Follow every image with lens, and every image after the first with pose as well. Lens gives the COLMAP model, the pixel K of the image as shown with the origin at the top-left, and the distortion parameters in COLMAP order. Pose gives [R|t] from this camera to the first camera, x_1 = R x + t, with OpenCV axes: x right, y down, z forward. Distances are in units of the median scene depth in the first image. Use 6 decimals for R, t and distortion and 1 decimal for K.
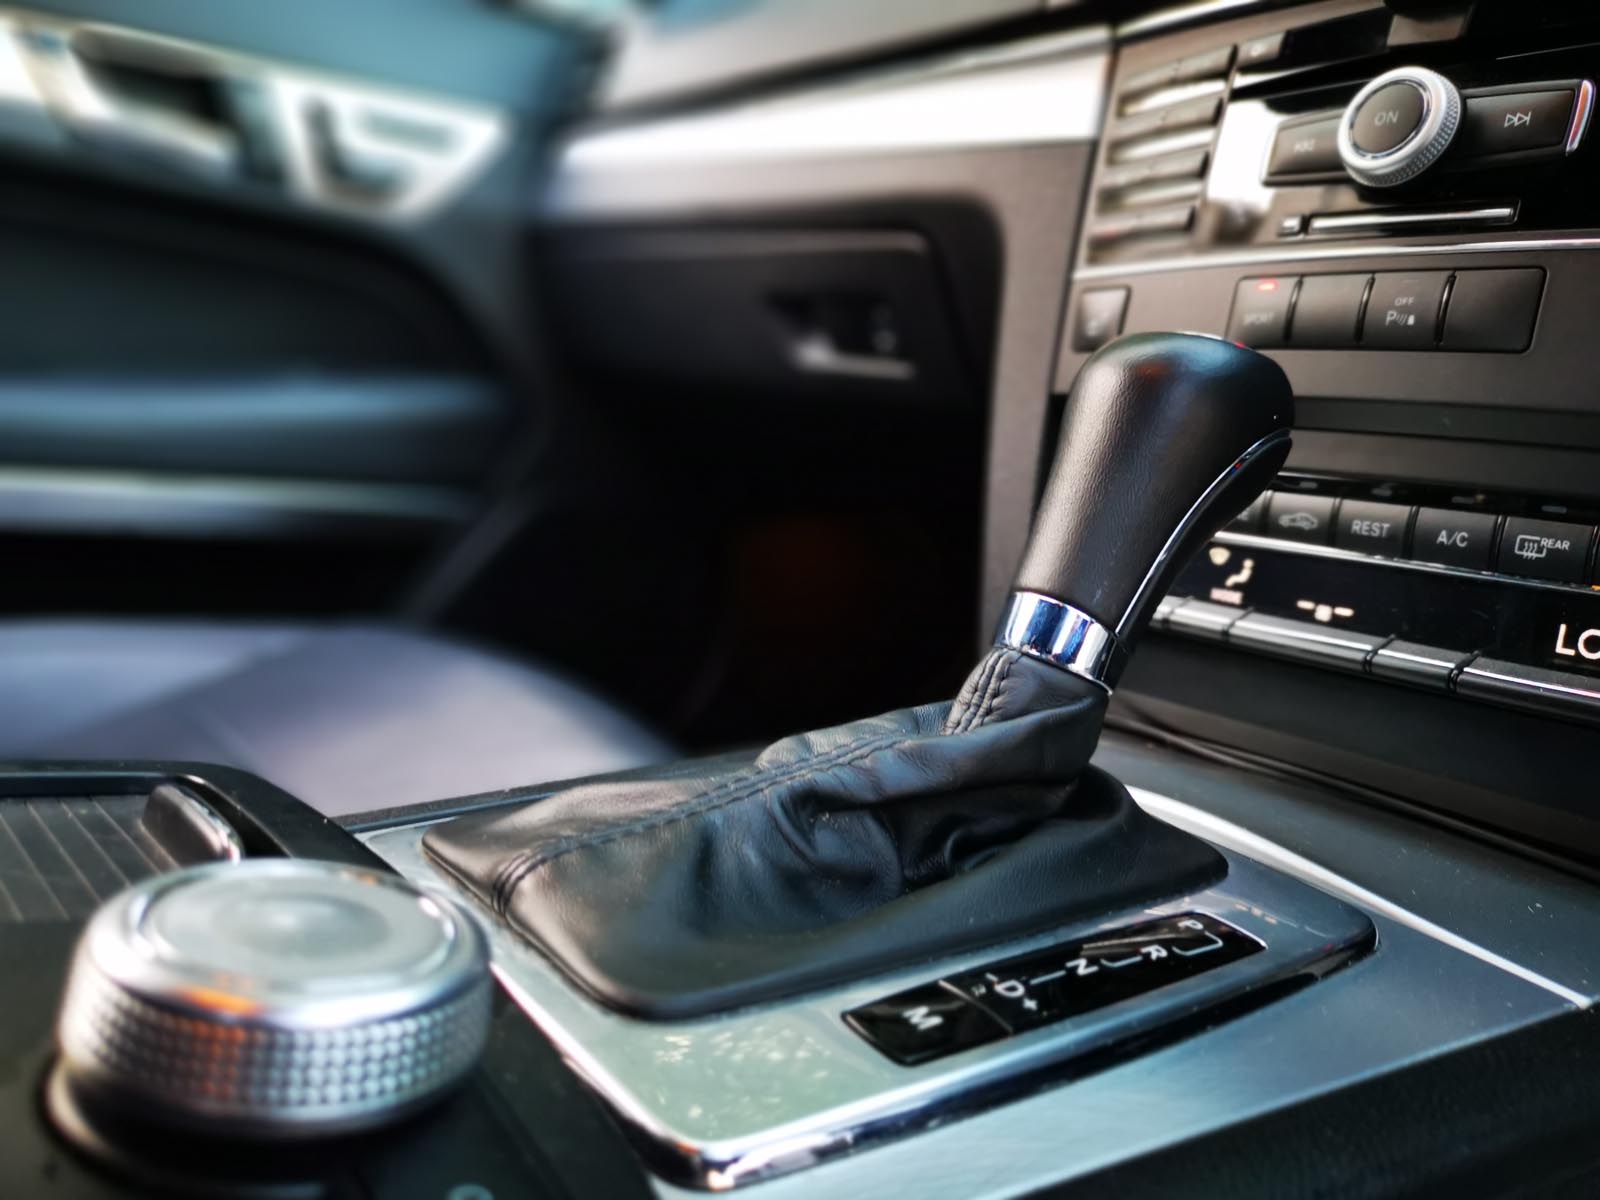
lens RADIAL K [[1263.8, 0, 801.6], [0, 1263.8, 595.8], [0, 0, 1]] dist [-0.002016, -0.008468]
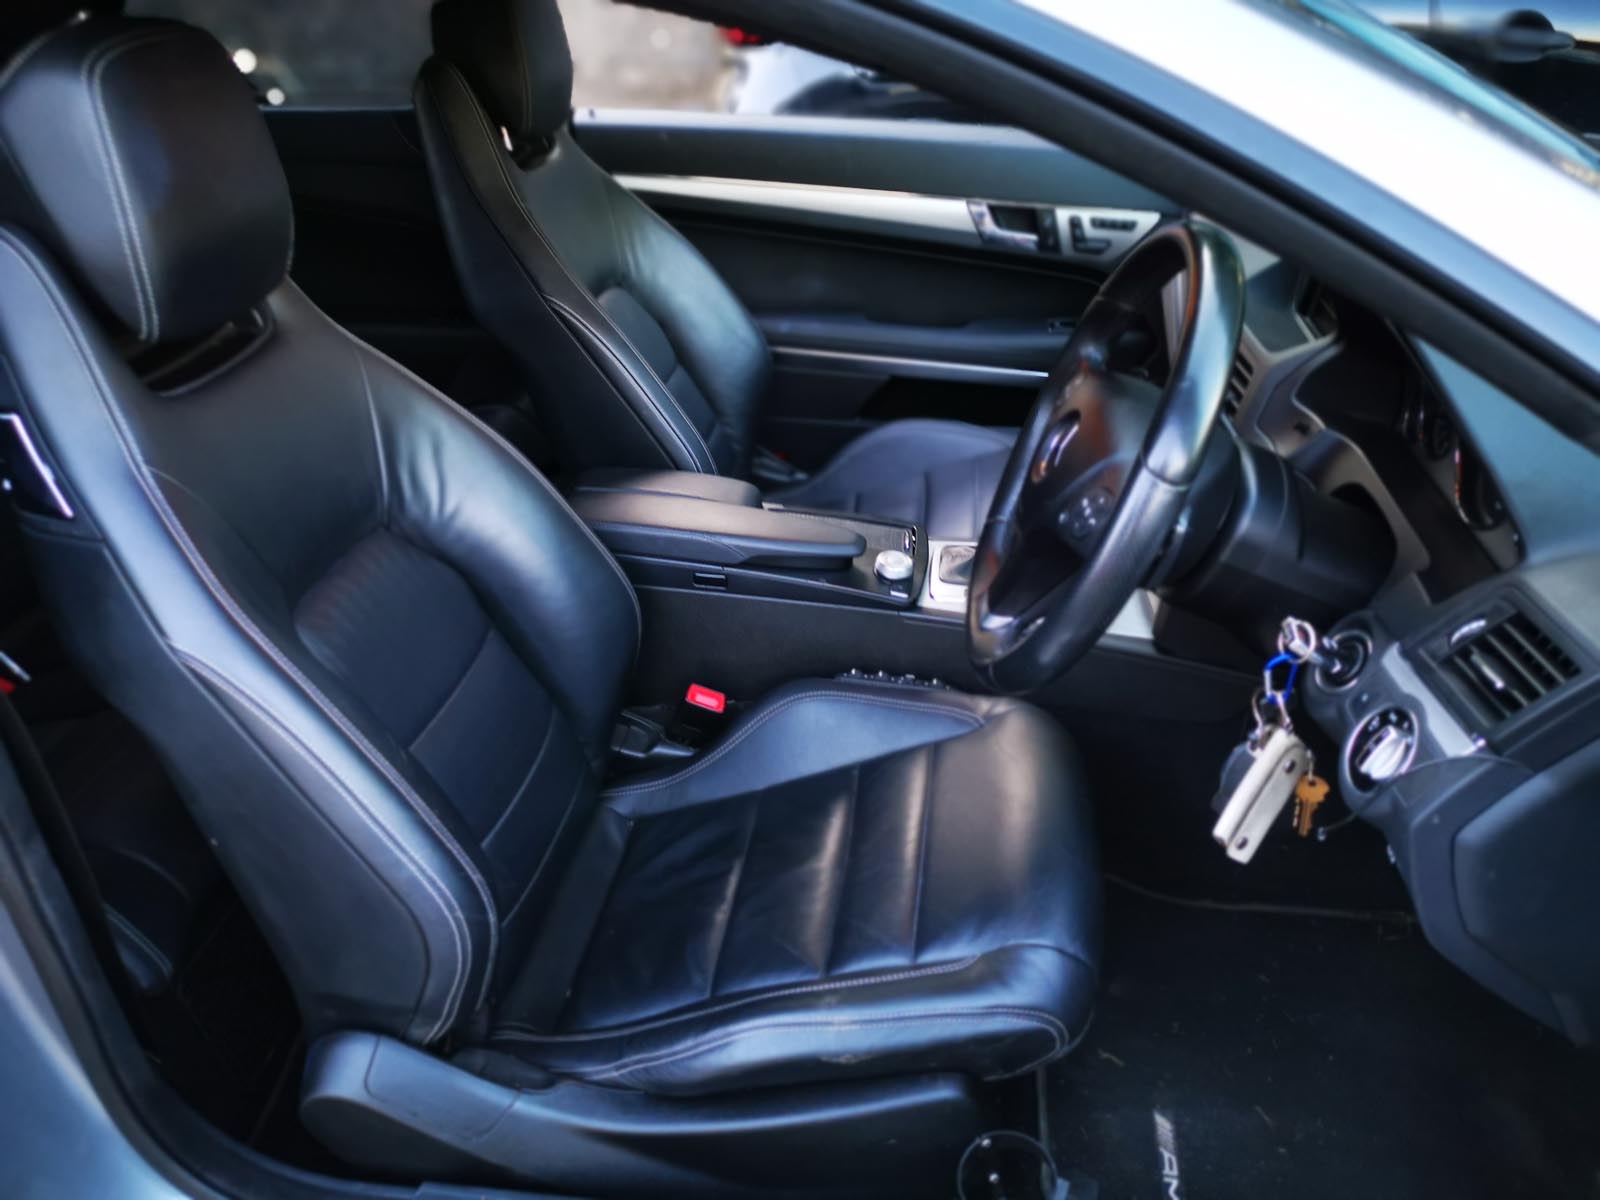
lens RADIAL K [[1240.4, 0, 805.3], [0, 1240.4, 590.4], [0, 0, 1]] dist [0.035632, -0.031212]
pose [[0.719702, 0.293048, -0.629406, 2.531732], [-0.077341, 0.934753, 0.346779, -1.361013], [0.689962, -0.200899, 0.695408, -3.038005]]
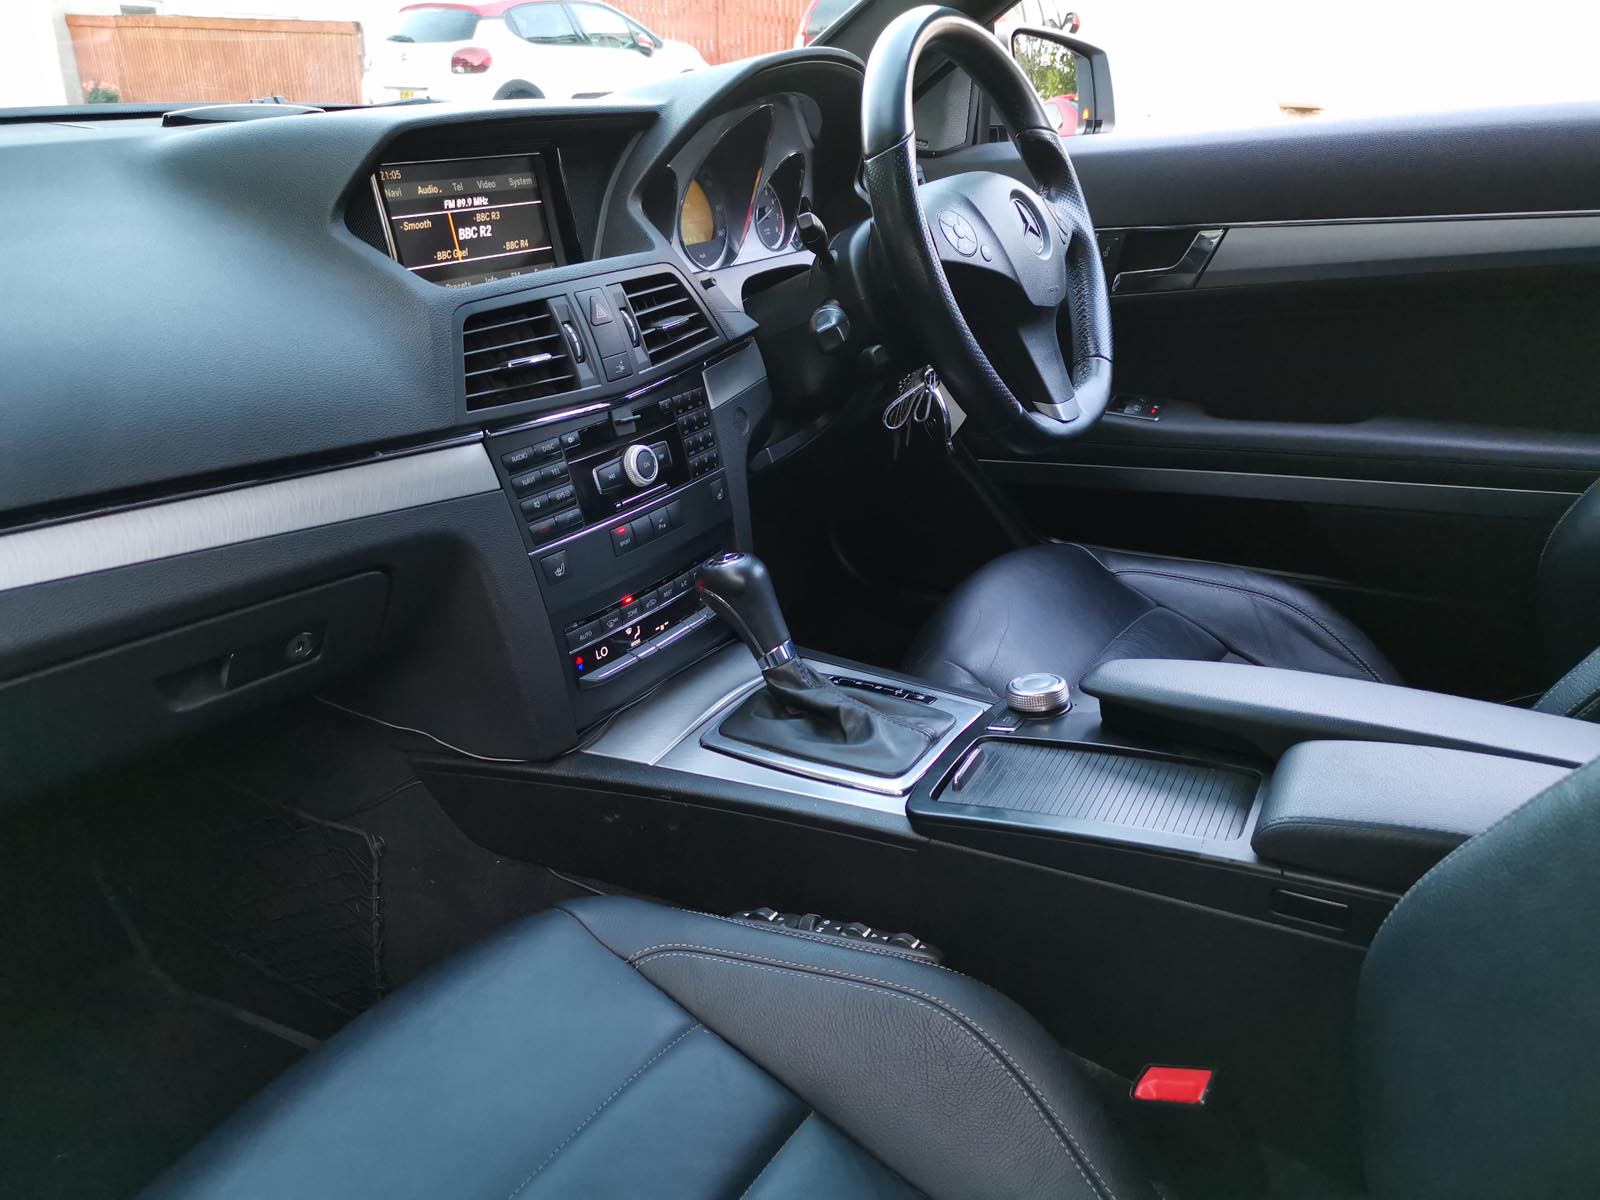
lens RADIAL K [[1237.1, 0, 800.0], [0, 1237.1, 600.0], [0, 0, 1]] dist [0.040970, -0.032859]
pose [[-0.377399, -0.383957, 0.842702, -2.292316], [0.169338, 0.866039, 0.470427, -1.471830], [-0.910436, 0.320240, -0.261824, 1.631644]]
